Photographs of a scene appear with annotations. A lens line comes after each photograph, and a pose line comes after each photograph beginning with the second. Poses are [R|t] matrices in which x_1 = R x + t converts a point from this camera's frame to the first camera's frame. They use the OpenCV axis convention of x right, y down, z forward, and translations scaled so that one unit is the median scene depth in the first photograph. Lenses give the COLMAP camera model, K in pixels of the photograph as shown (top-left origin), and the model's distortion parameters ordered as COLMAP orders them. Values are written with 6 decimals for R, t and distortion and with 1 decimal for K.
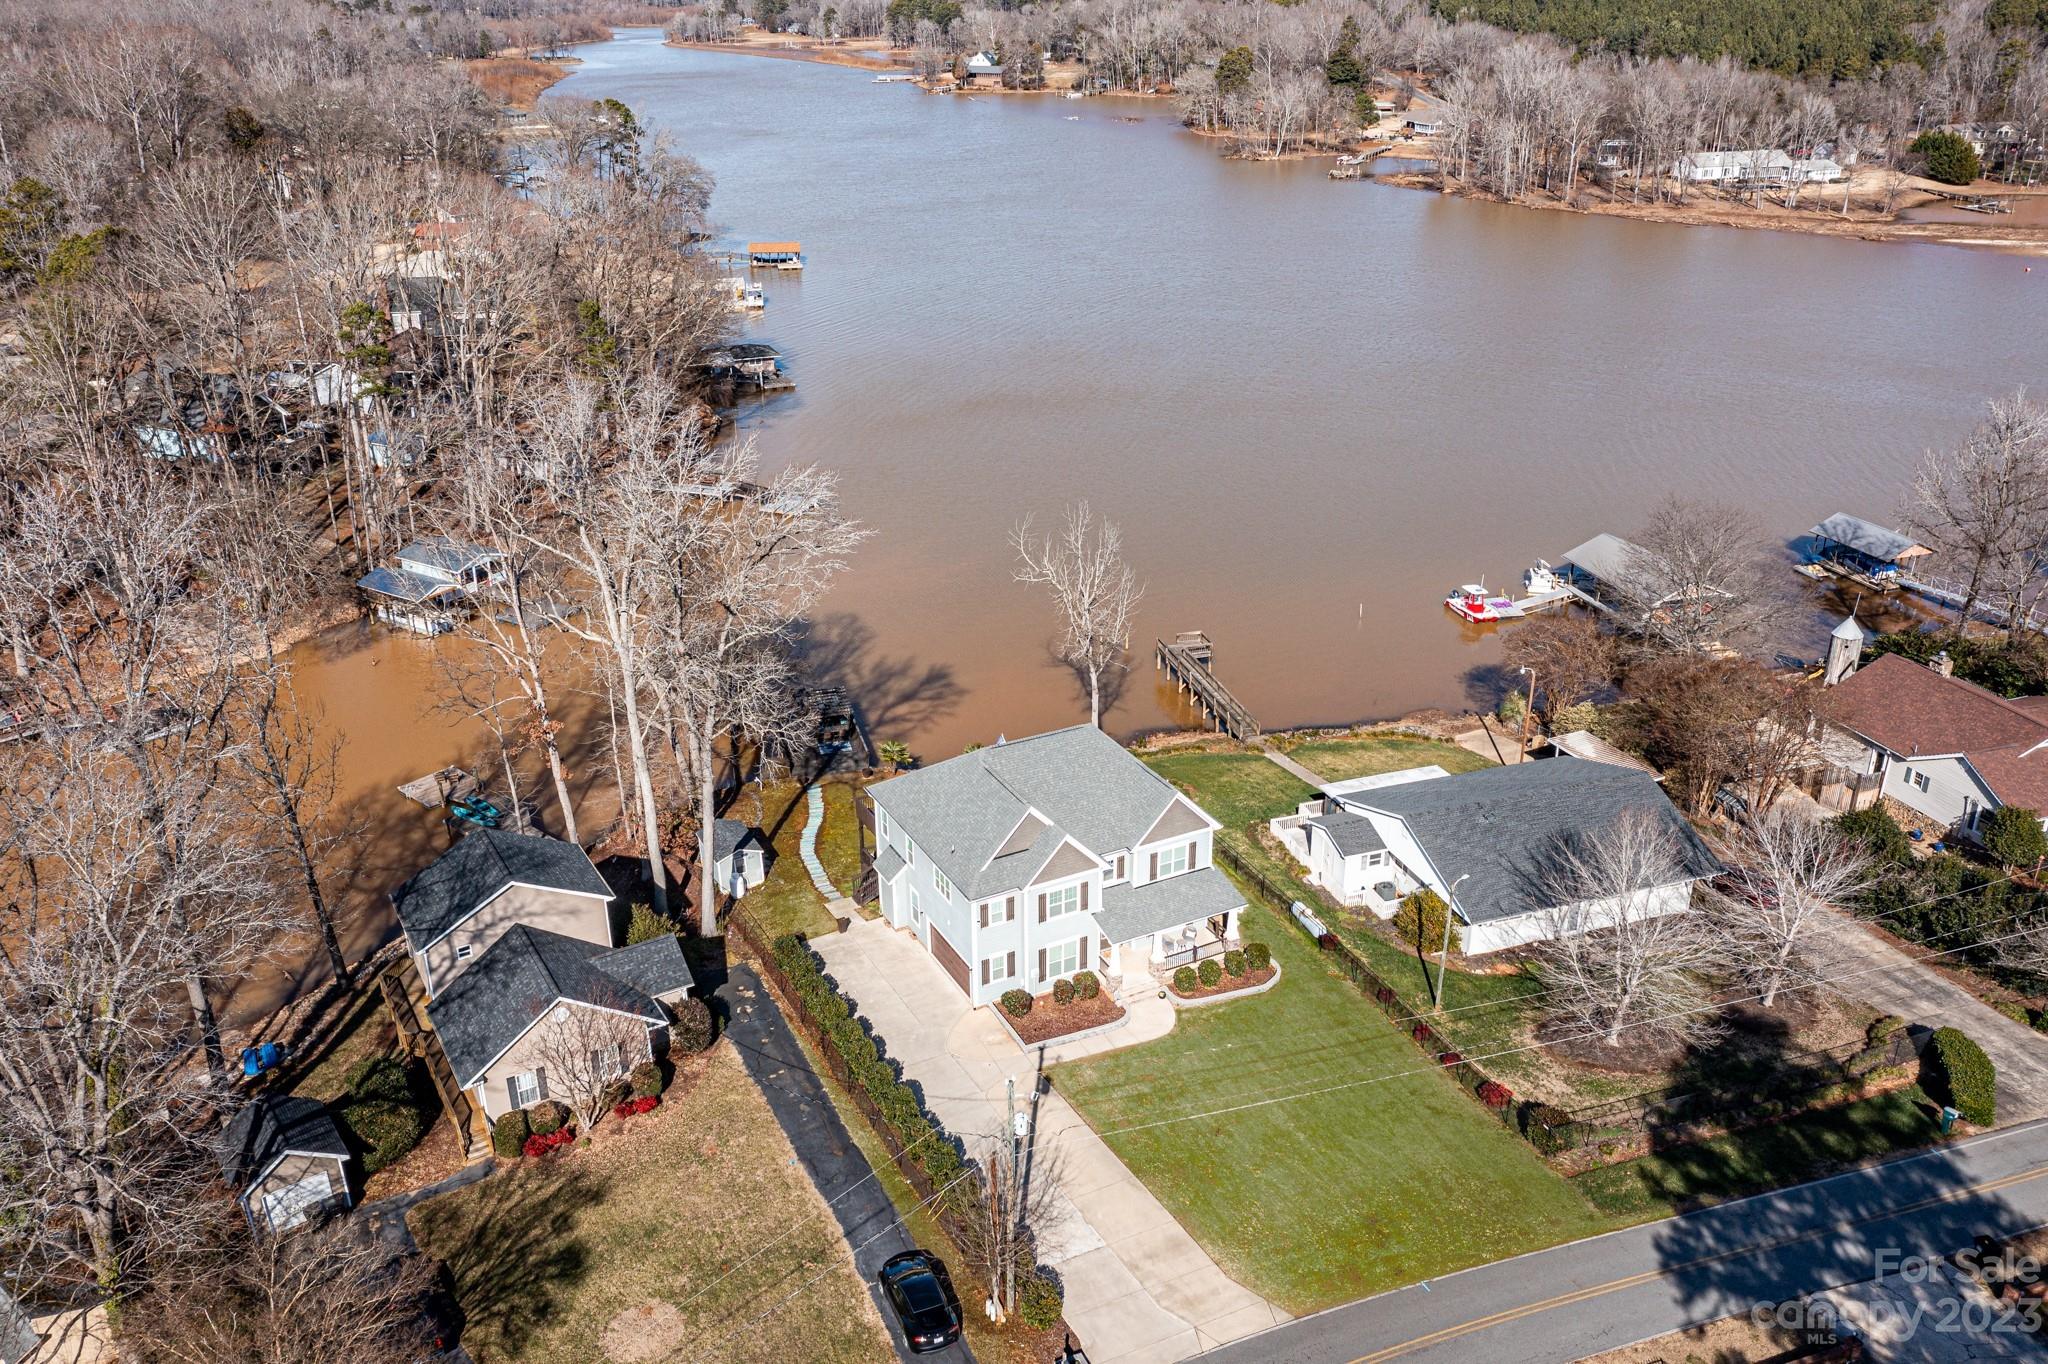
lens RADIAL K [[1618.1, 0, 1024.5], [0, 1618.1, 678.8], [0, 0, 1]] dist [-0.009094, -0.000592]
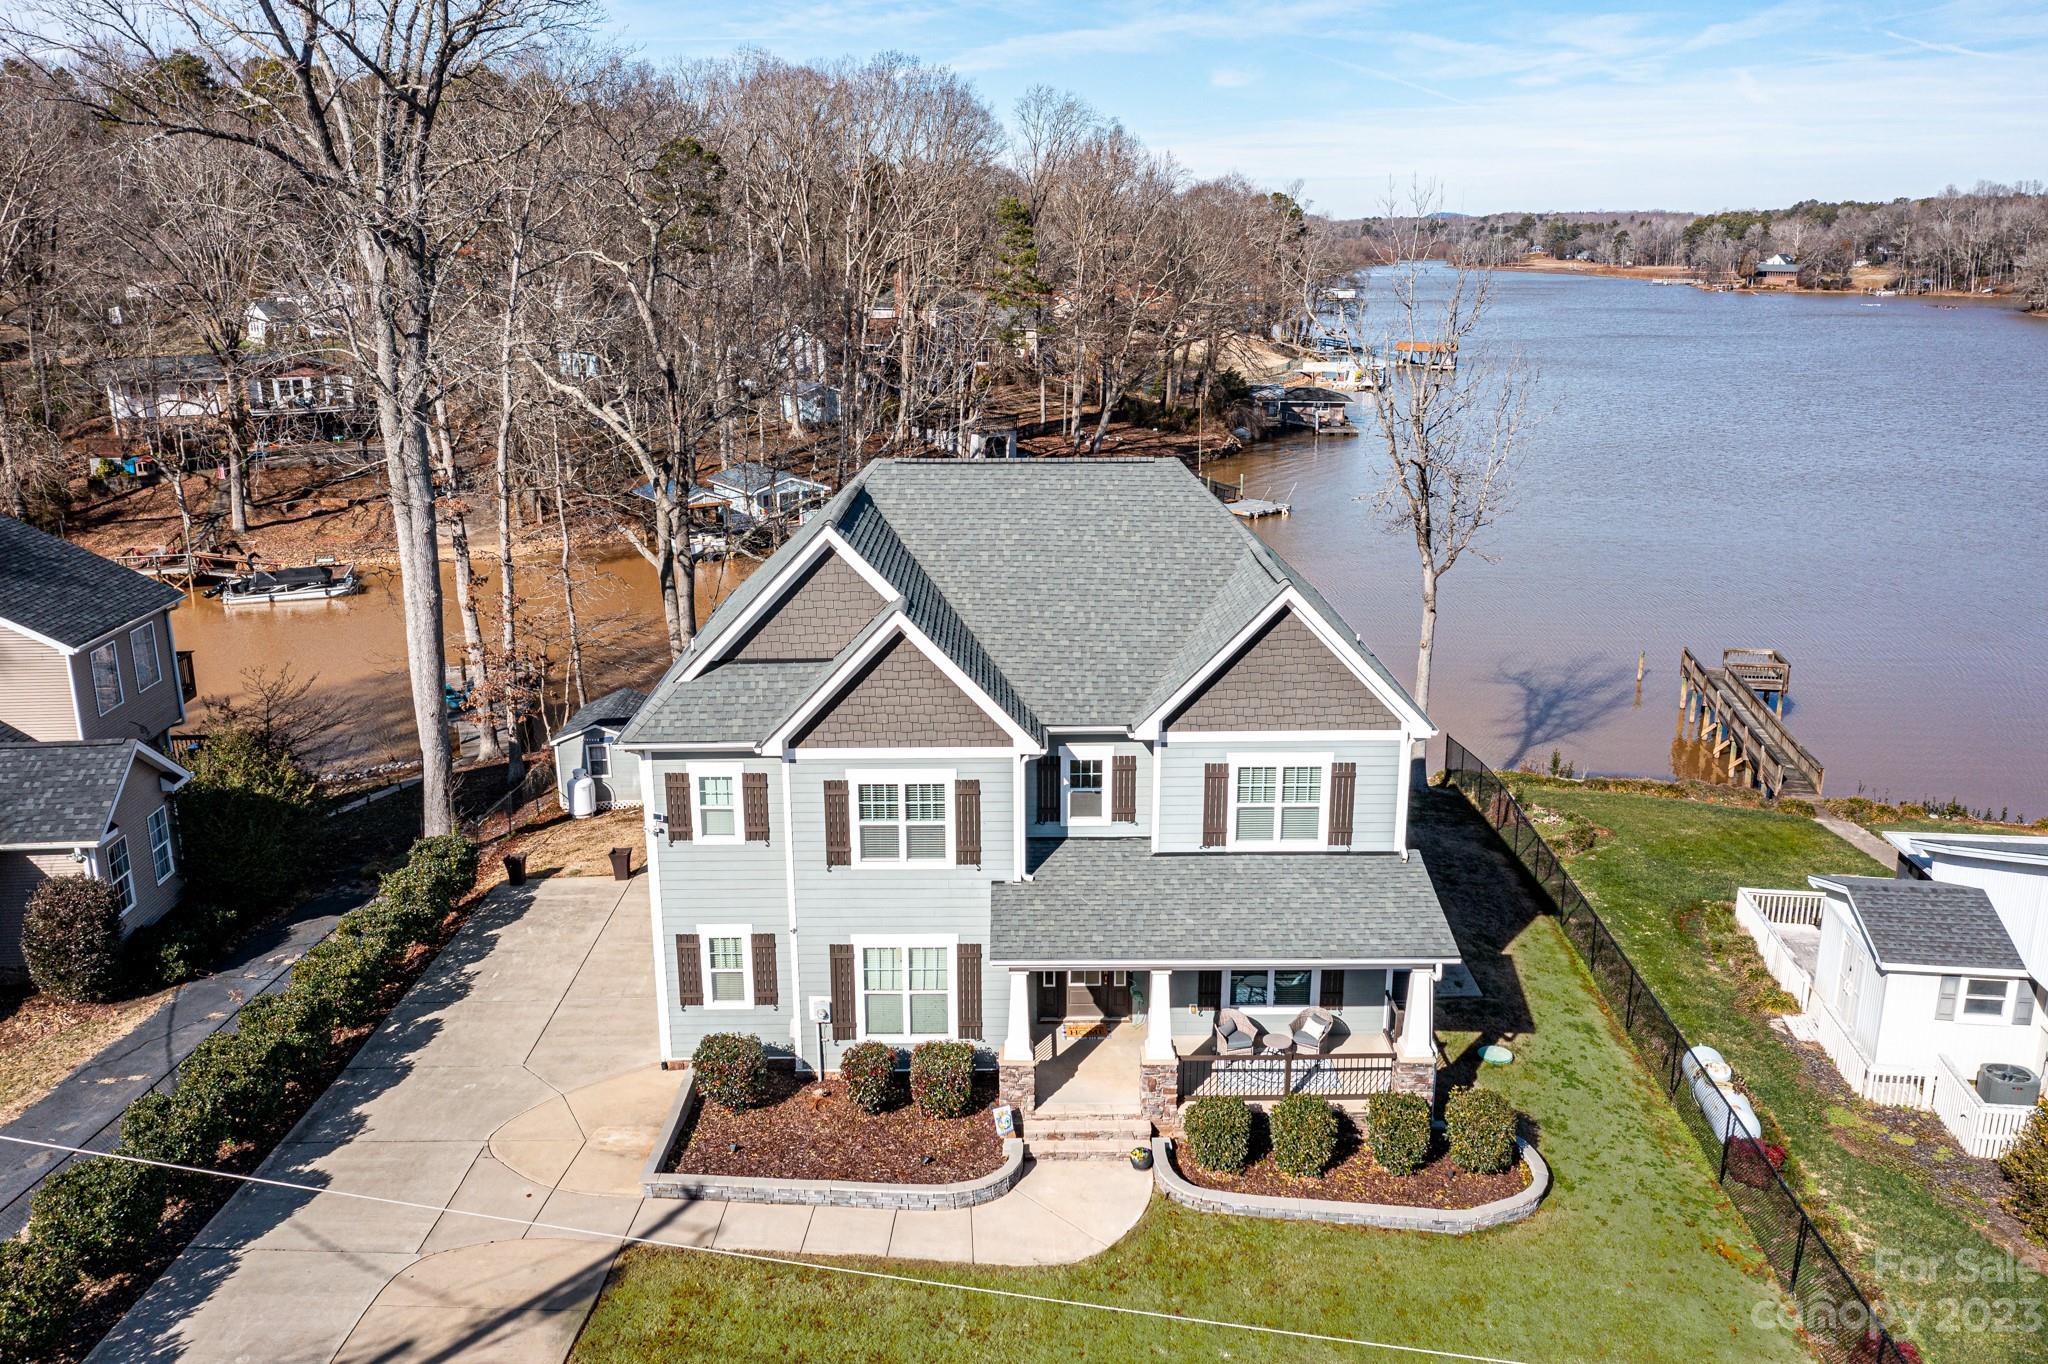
lens RADIAL K [[1618.1, 0, 1024.5], [0, 1618.1, 678.8], [0, 0, 1]] dist [-0.009094, -0.000592]
pose [[0.891342, 0.121565, -0.436727, 0.179611], [-0.184534, 0.977244, -0.104605, 0.122849], [0.414073, 0.173830, 0.893491, 0.600204]]
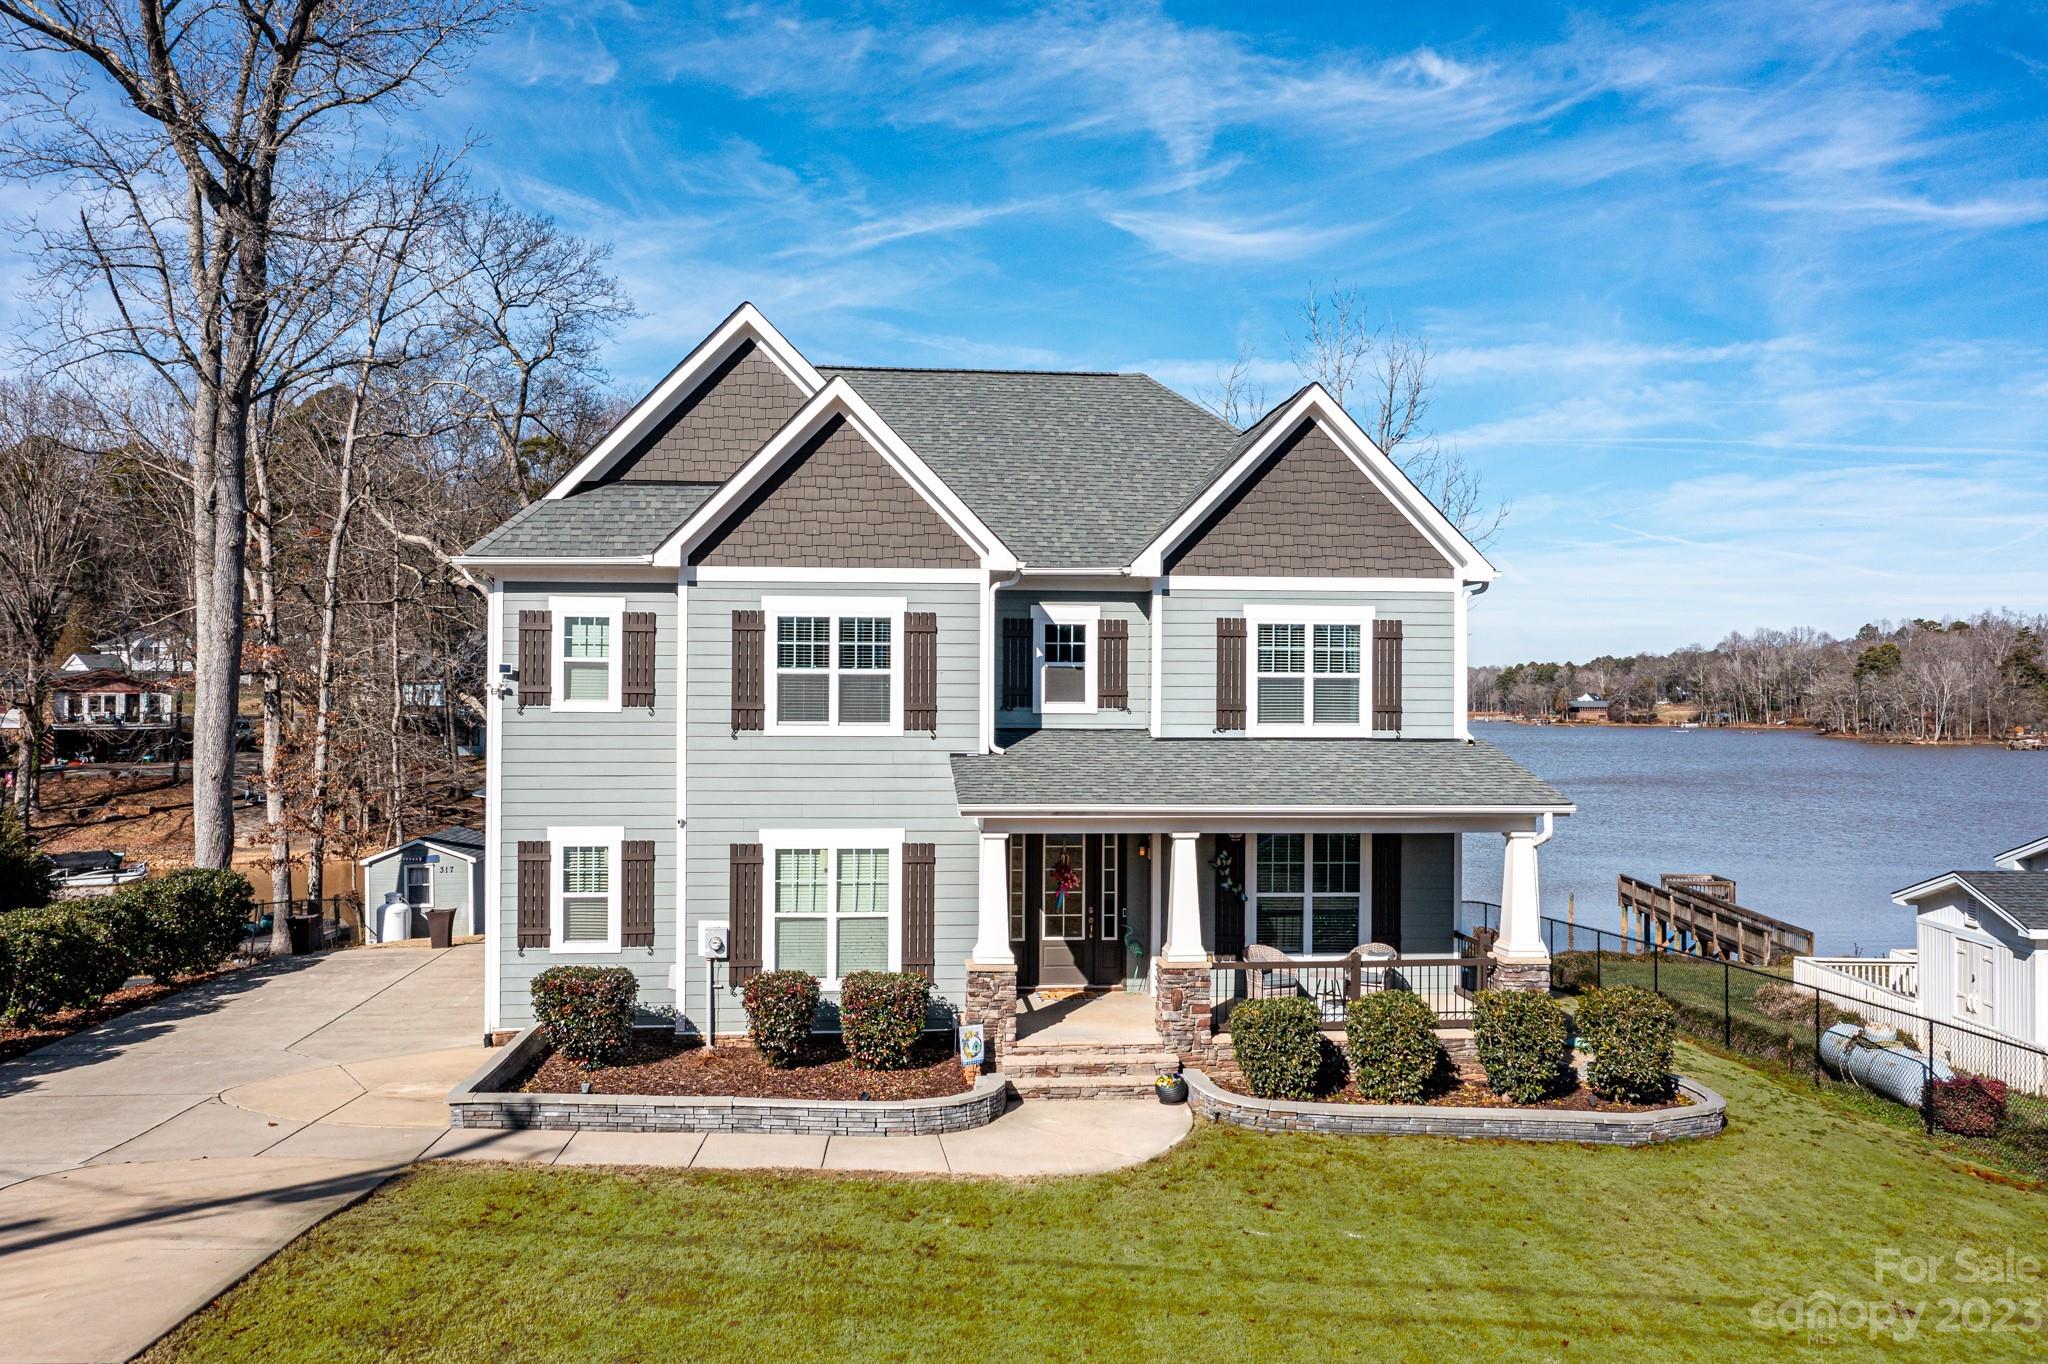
lens RADIAL K [[1618.1, 0, 1024.5], [0, 1618.1, 678.8], [0, 0, 1]] dist [-0.009094, -0.000592]
pose [[0.929735, 0.006051, -0.368181, 0.138179], [-0.157757, 0.910004, -0.383413, 0.212119], [0.332726, 0.414555, 0.847017, 0.684716]]
